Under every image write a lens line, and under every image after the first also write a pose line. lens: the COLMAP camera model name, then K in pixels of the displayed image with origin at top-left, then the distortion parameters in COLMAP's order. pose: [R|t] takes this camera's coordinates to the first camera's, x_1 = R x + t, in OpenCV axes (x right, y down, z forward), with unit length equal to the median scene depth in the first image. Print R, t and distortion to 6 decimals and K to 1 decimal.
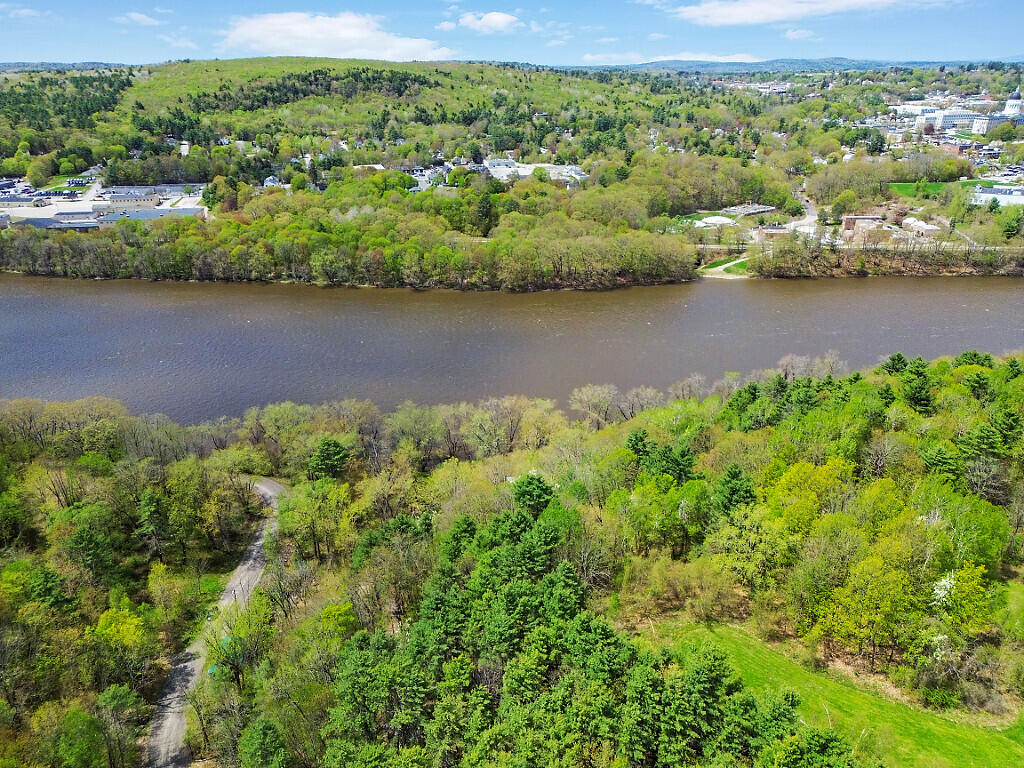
lens RADIAL K [[719.9, 0, 518.9], [0, 719.9, 387.3], [0, 0, 1]] dist [0.041030, -0.025574]
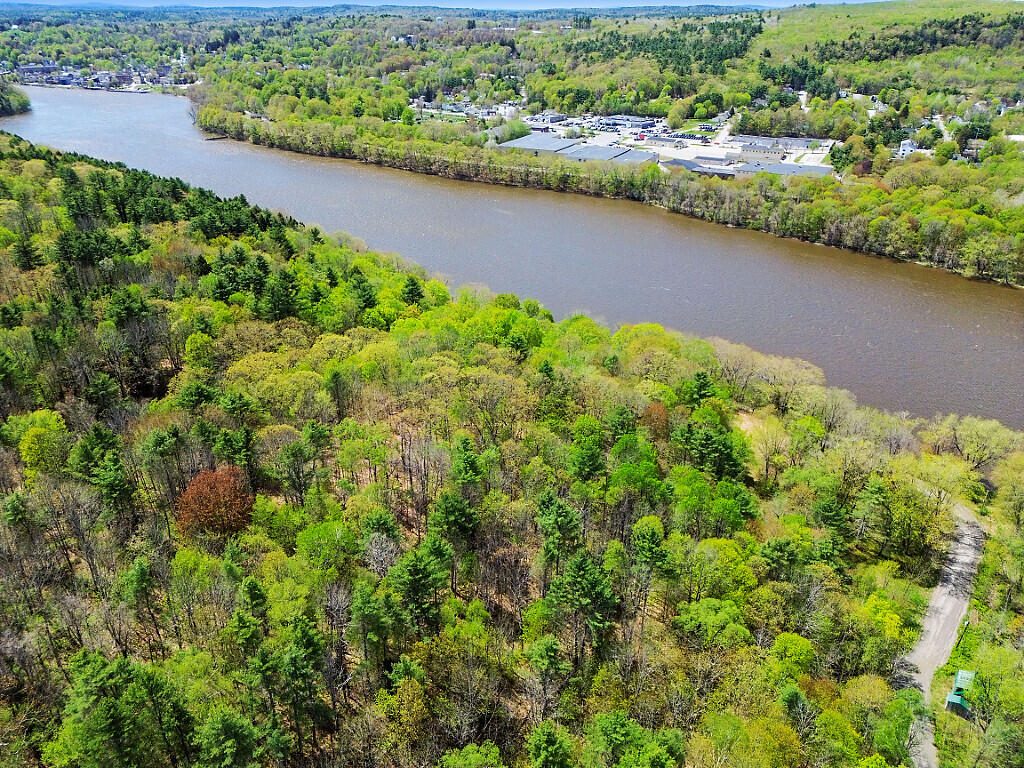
lens RADIAL K [[719.9, 0, 506.4], [0, 719.9, 389.9], [0, 0, 1]] dist [0.041030, -0.025574]
pose [[0.758307, 0.307109, -0.575025, -0.107565], [-0.267094, 0.951011, 0.155688, 0.001893], [0.594669, 0.035526, 0.803185, -0.032536]]
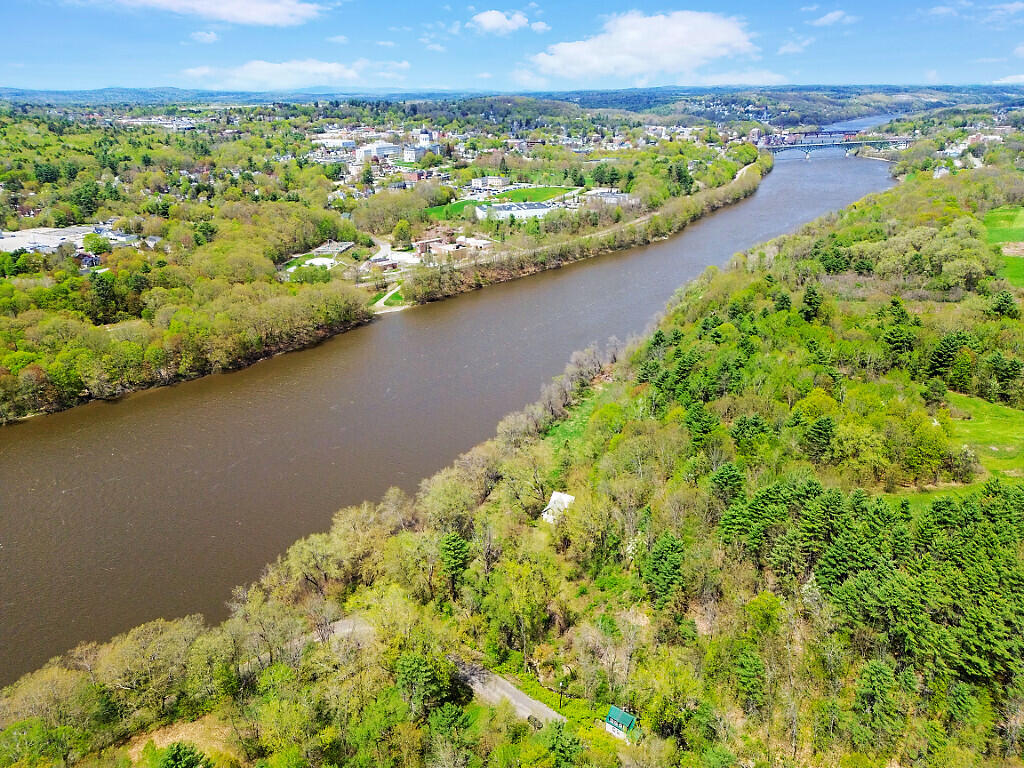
lens RADIAL K [[719.9, 0, 513.7], [0, 719.9, 381.8], [0, 0, 1]] dist [0.041030, -0.025574]
pose [[0.684281, -0.271486, 0.676797, -0.277316], [0.297468, 0.951303, 0.080841, -0.062693], [-0.665786, 0.146007, 0.731717, 0.066003]]
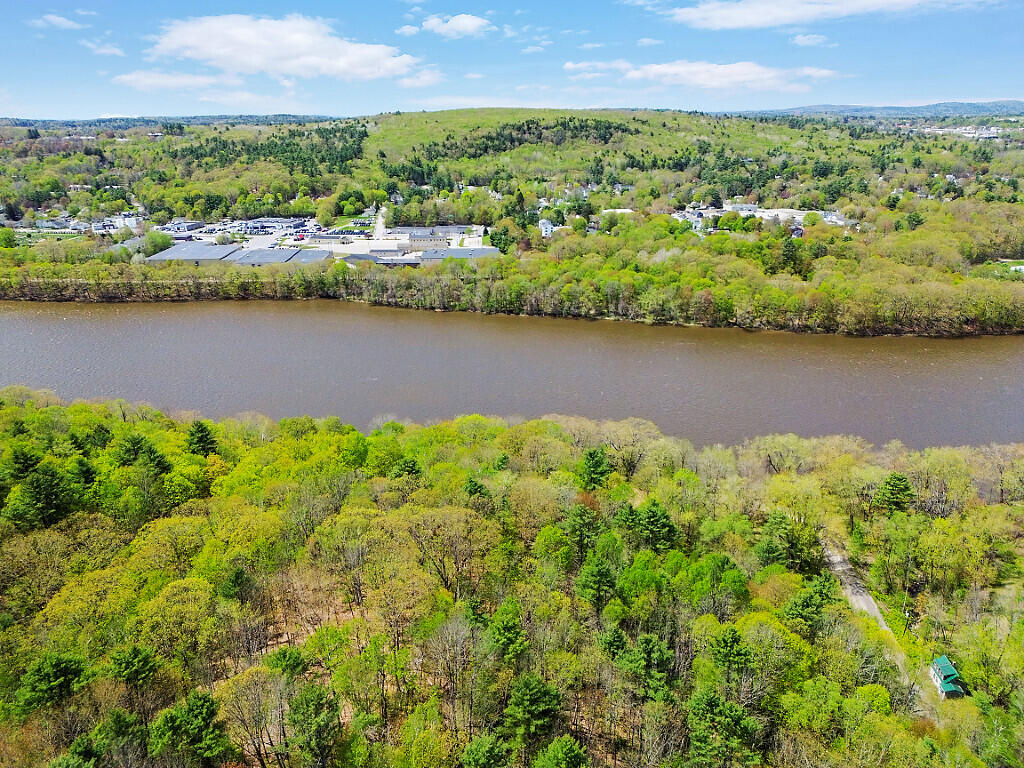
lens RADIAL K [[719.9, 0, 514.9], [0, 719.9, 393.6], [0, 0, 1]] dist [0.041030, -0.025574]
pose [[0.986052, 0.052628, -0.157895, -0.217674], [-0.060258, 0.997216, -0.043925, 0.012666], [0.155144, 0.052827, 0.986478, -0.034891]]
